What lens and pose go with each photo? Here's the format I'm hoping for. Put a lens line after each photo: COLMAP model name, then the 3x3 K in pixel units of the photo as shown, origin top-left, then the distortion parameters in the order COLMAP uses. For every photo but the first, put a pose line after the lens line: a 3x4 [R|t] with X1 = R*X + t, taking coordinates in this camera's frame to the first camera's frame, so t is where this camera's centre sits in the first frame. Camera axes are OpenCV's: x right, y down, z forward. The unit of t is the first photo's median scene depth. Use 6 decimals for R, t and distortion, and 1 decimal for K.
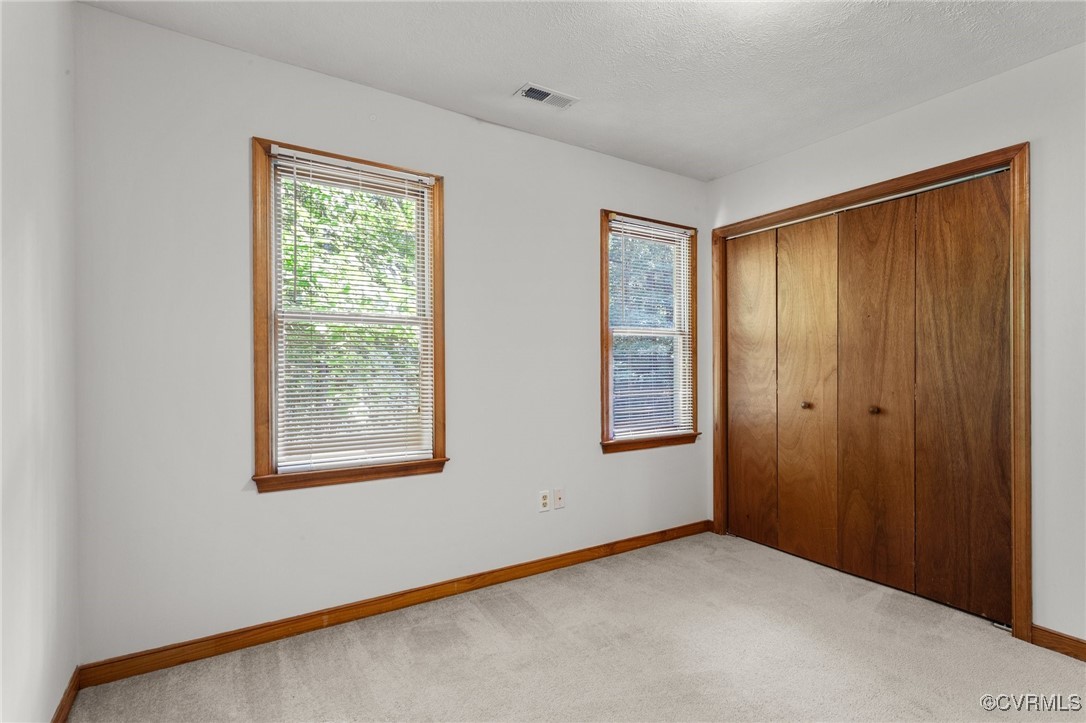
lens RADIAL K [[519.4, 0, 552.5], [0, 519.4, 363.4], [0, 0, 1]] dist [-0.000605, 0.001368]
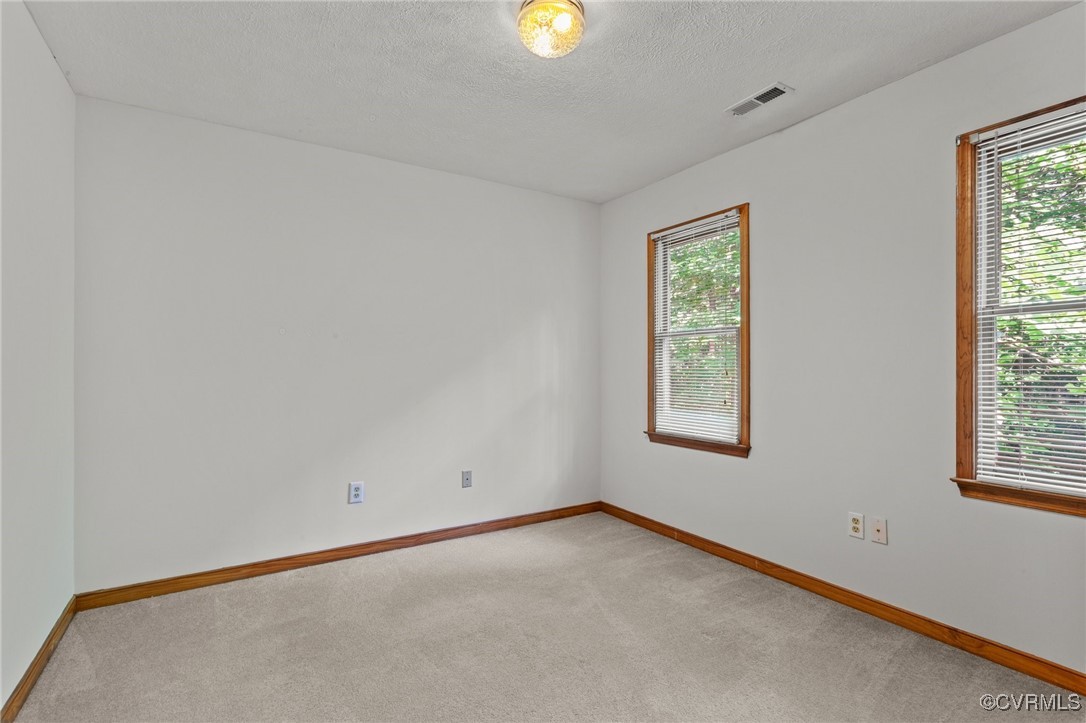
lens RADIAL K [[519.4, 0, 552.3], [0, 519.4, 365.0], [0, 0, 1]] dist [-0.000605, 0.001368]
pose [[-0.008247, -0.008095, -0.999933, 0.902070], [-0.000850, 0.999967, -0.008088, 0.011325], [0.999966, 0.000783, -0.008254, 0.548354]]
